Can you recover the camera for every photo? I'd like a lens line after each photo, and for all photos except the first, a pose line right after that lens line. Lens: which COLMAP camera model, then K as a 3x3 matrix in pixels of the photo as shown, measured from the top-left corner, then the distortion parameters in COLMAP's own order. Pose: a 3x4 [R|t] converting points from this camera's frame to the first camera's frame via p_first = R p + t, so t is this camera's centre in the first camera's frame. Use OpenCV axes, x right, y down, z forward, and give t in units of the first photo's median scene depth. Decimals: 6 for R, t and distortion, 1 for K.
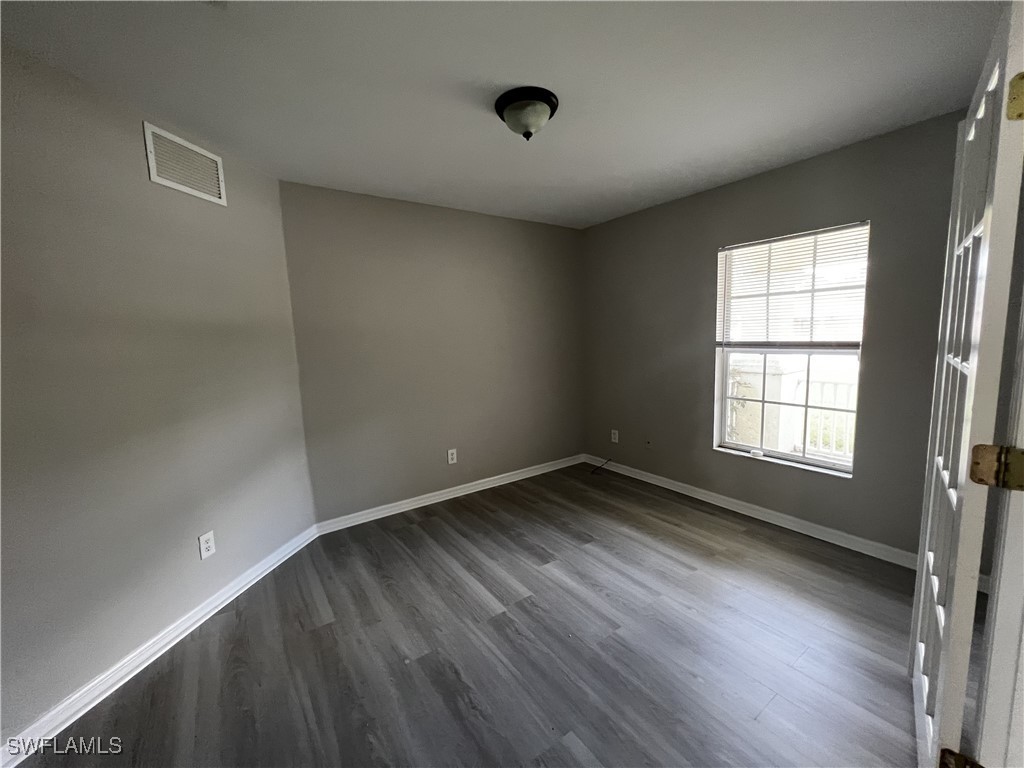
lens RADIAL K [[409.3, 0, 512.3], [0, 409.3, 384.0], [0, 0, 1]] dist [0.001784, 0.000091]
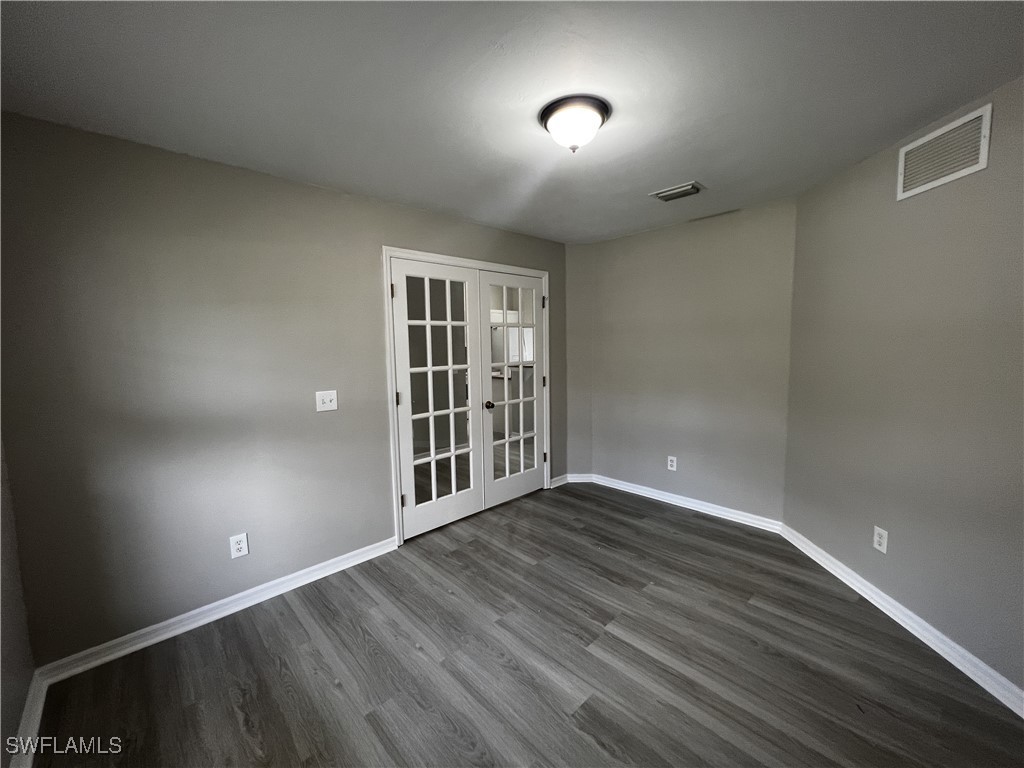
lens RADIAL K [[409.3, 0, 509.9], [0, 409.3, 381.7], [0, 0, 1]] dist [0.001784, 0.000091]
pose [[-0.988158, 0.066458, -0.138301, 0.324297], [0.033995, 0.973760, 0.225024, -0.281233], [0.149627, 0.217658, -0.964488, 1.871700]]
